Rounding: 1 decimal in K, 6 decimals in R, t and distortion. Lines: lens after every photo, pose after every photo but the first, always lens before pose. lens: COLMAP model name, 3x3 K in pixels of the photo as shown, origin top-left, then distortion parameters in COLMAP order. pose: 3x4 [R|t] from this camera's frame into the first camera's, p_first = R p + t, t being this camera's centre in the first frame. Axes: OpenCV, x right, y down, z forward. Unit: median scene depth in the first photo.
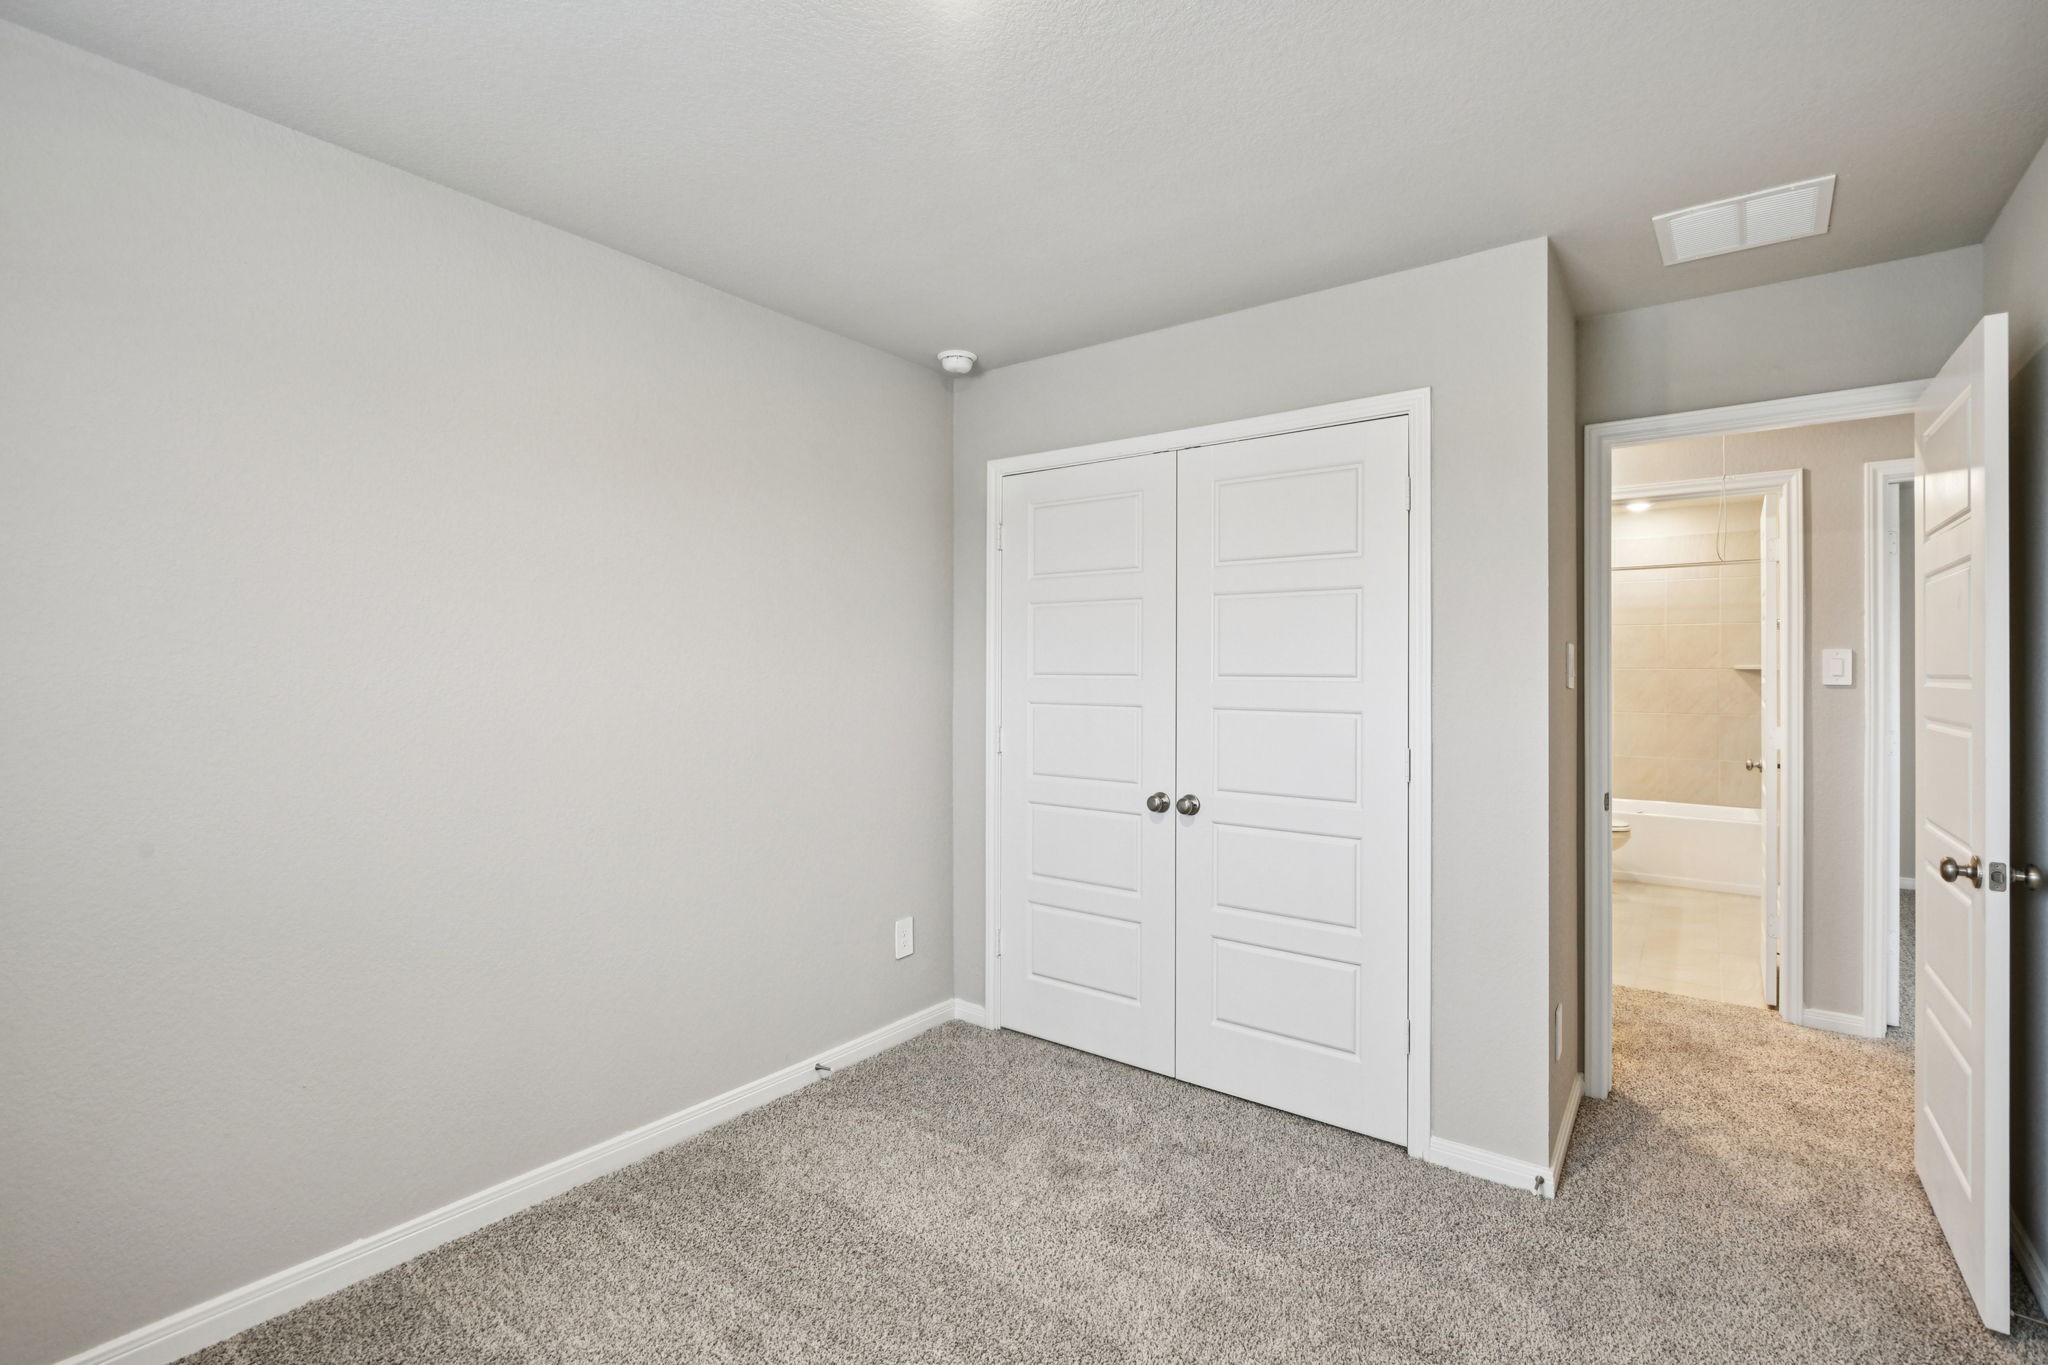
lens RADIAL K [[940.3, 0, 1027.9], [0, 940.3, 675.2], [0, 0, 1]] dist [0.000772, -0.000416]
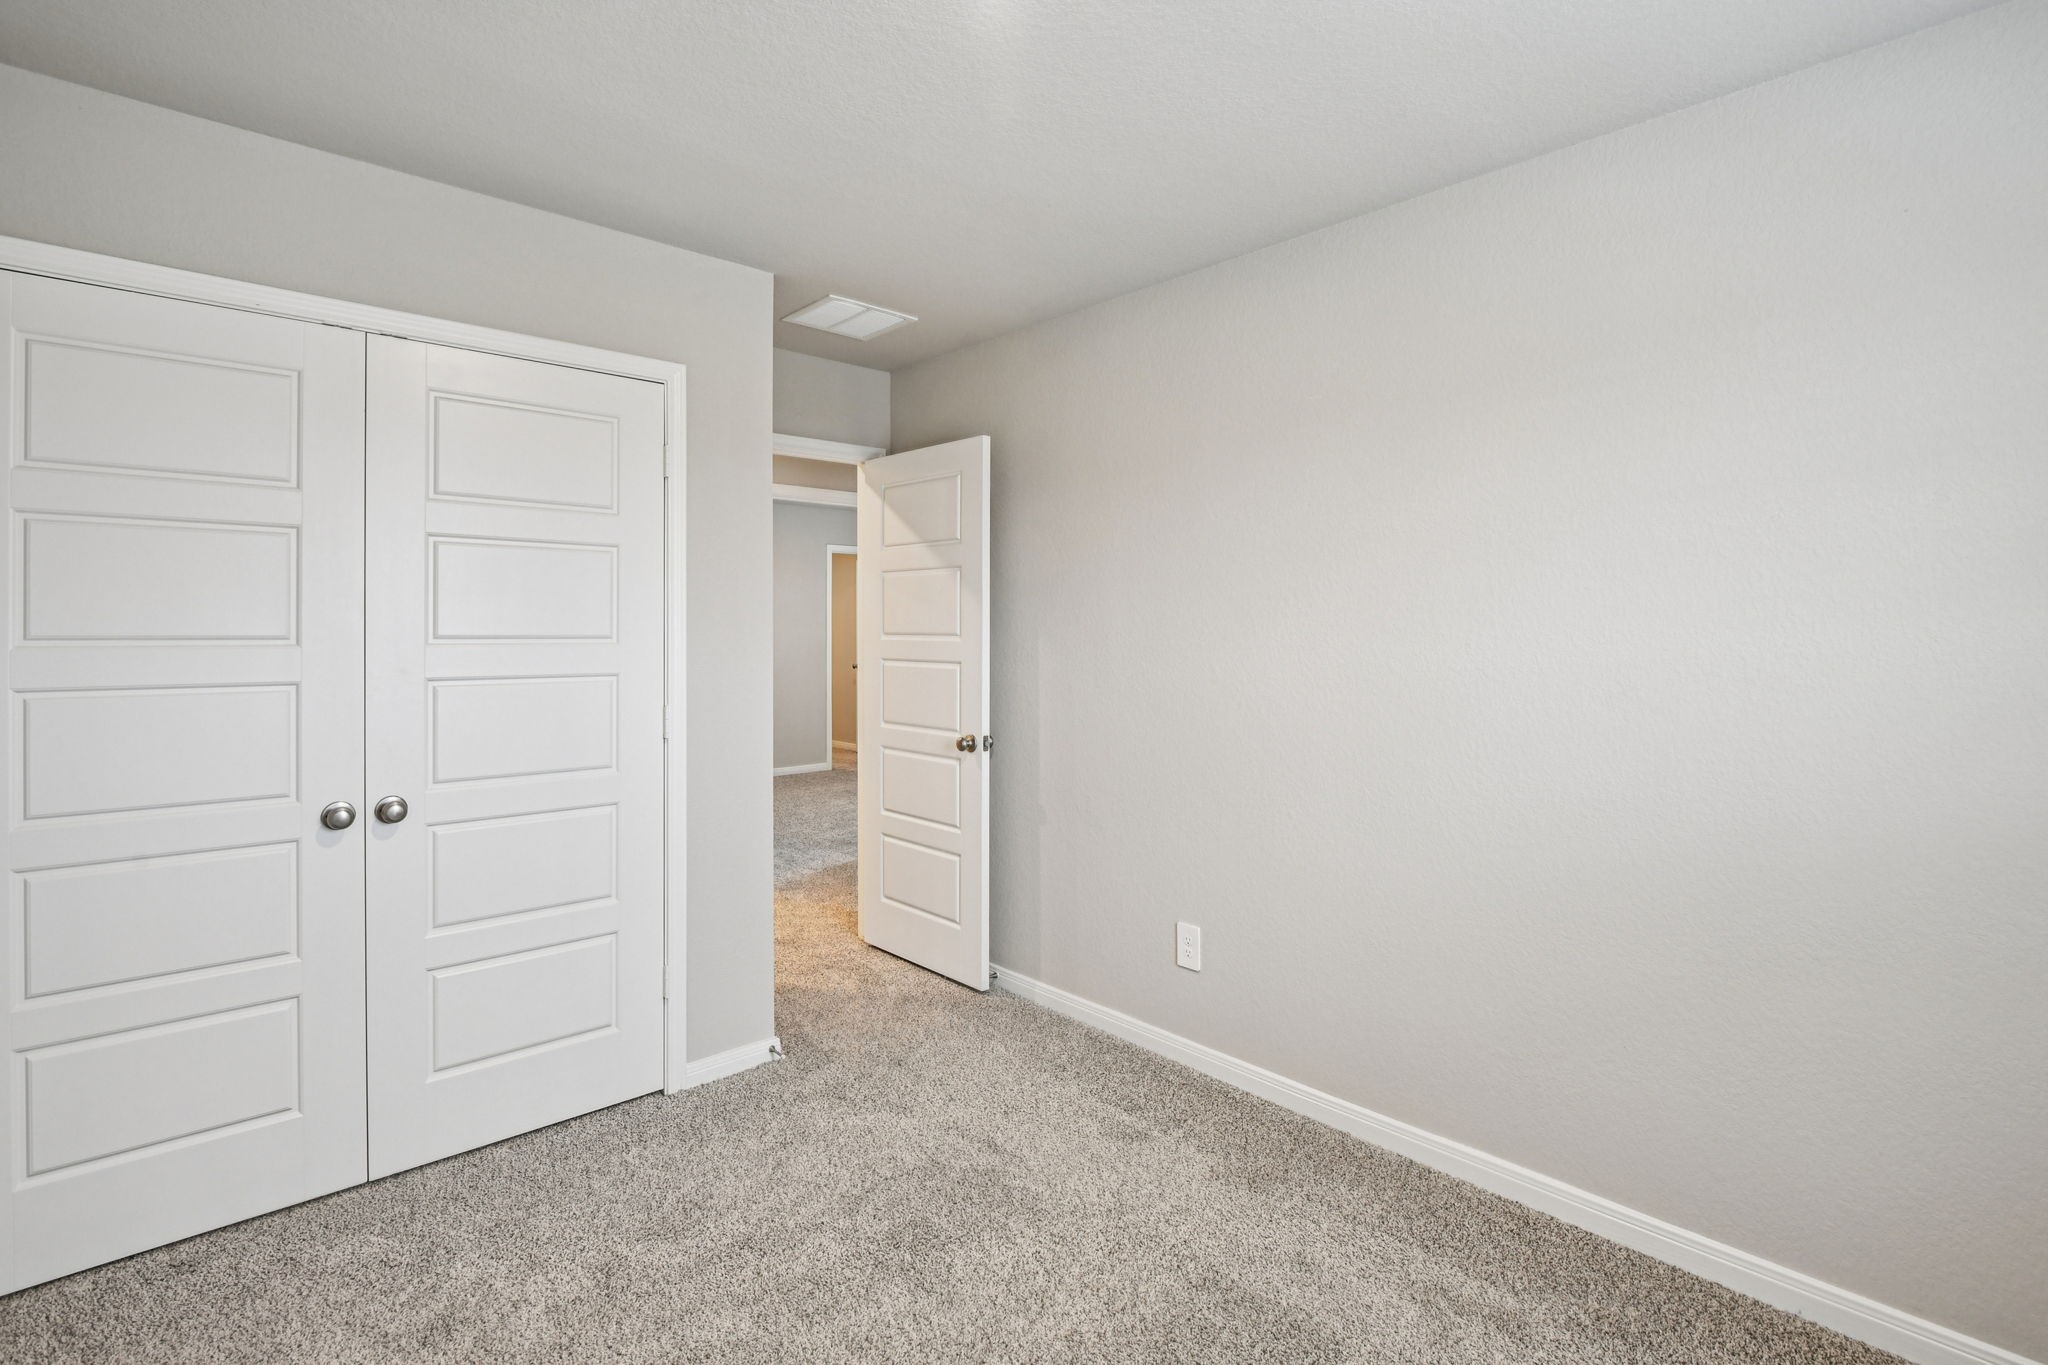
lens RADIAL K [[932.2, 0, 1022.1], [0, 932.2, 649.2], [0, 0, 1]] dist [-0.001439, -0.000491]
pose [[0.214596, -0.021061, 0.976476, -0.519488], [0.015297, 0.999717, 0.018200, 0.002472], [-0.976583, 0.011031, 0.214858, 0.393141]]
